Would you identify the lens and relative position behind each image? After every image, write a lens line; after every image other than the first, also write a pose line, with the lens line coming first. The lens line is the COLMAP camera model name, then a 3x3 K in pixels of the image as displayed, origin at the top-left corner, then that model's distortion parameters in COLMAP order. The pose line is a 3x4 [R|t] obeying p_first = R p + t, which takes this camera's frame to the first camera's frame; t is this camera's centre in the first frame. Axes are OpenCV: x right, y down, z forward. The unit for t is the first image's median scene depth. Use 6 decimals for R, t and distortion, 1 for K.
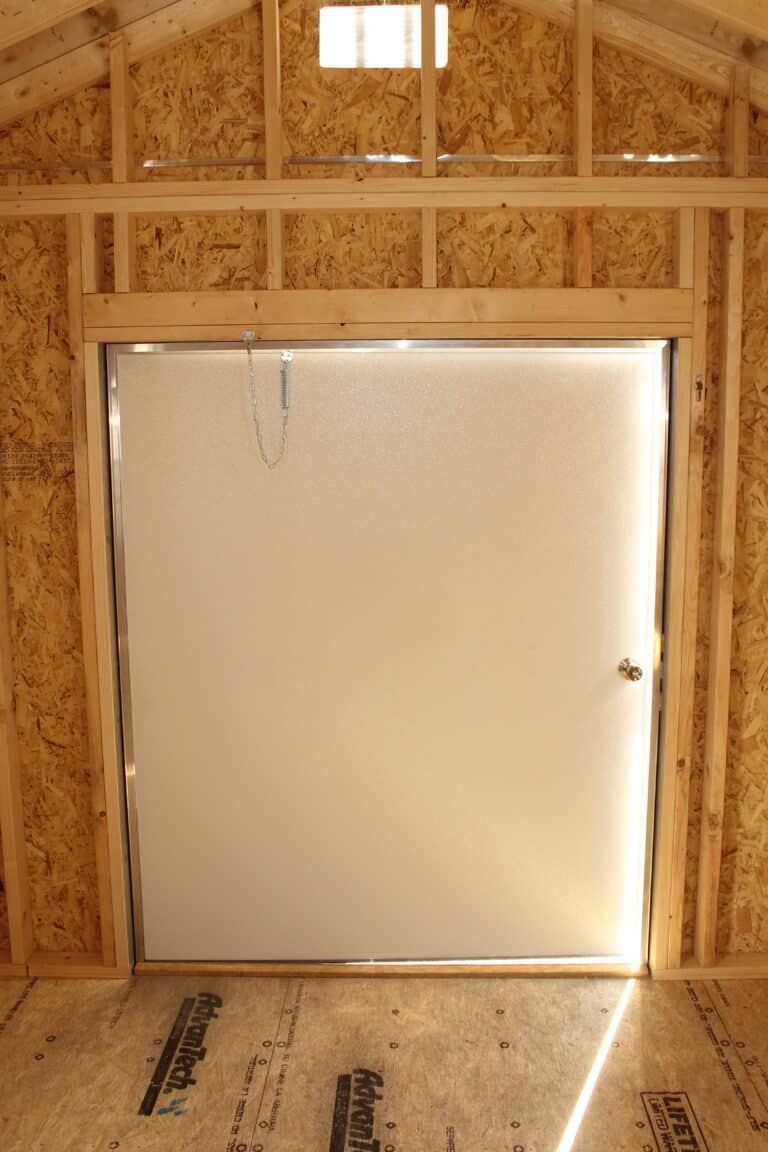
lens RADIAL K [[1067.6, 0, 384.0], [0, 1067.6, 576.0], [0, 0, 1]] dist [-0.134870, 0.127147]
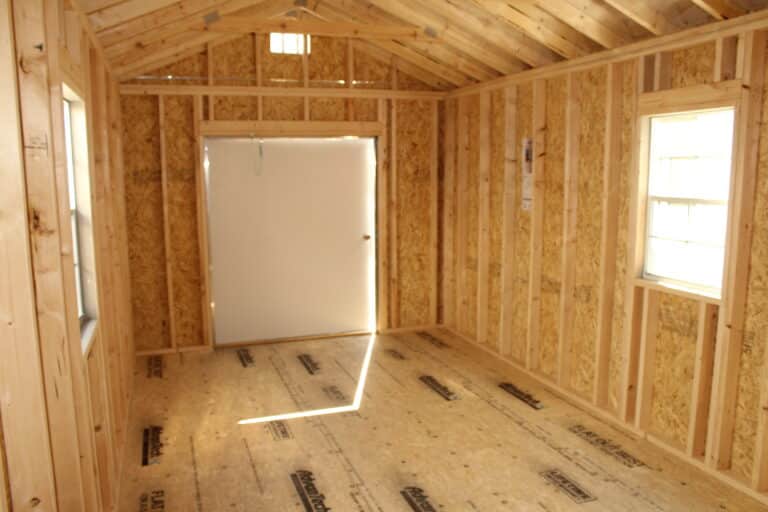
lens RADIAL K [[654.5, 0, 383.9], [0, 654.5, 270.3], [0, 0, 1]] dist [-0.152176, 0.126600]
pose [[0.937066, -0.055589, 0.344699, -0.450968], [0.052553, 0.998453, 0.018154, 0.169255], [-0.345175, 0.001103, 0.938538, -0.976519]]
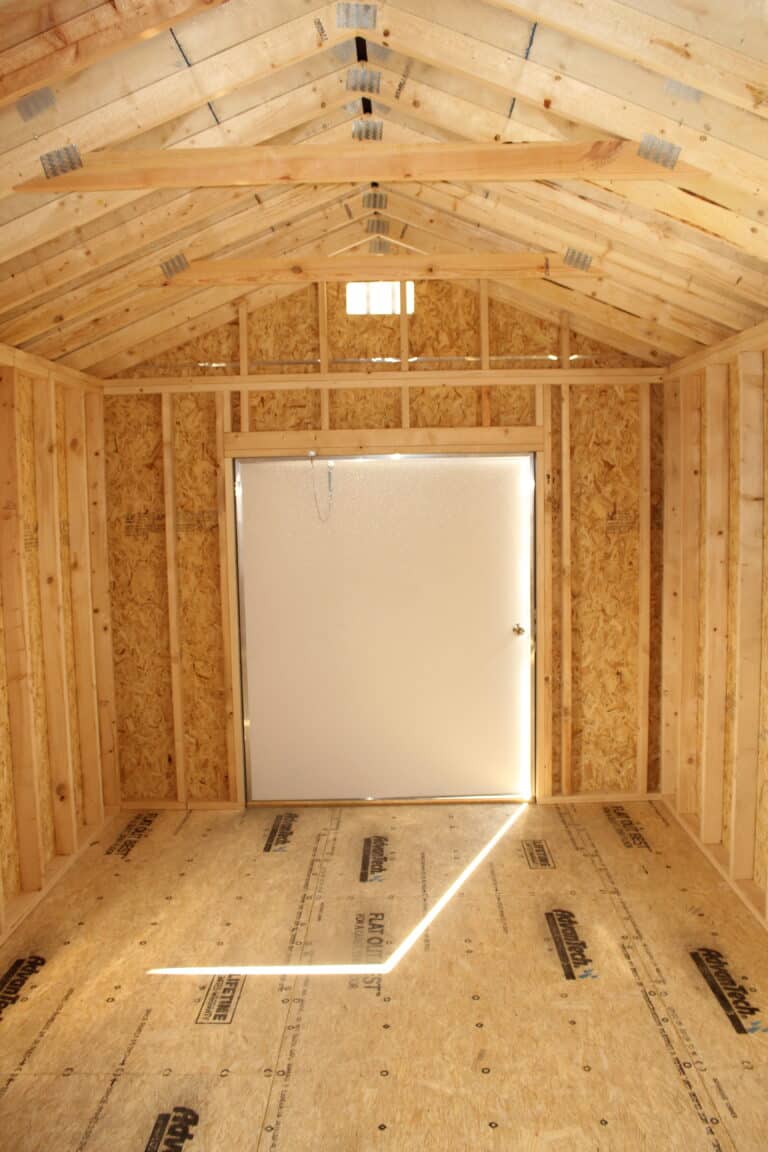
lens RADIAL K [[981.8, 0, 384.0], [0, 981.8, 576.0], [0, 0, 1]] dist [-0.152176, 0.126600]
pose [[0.999861, -0.013836, 0.009249, -0.016770], [0.014342, 0.998266, -0.057095, 0.095144], [-0.008443, 0.057220, 0.998326, -0.747463]]
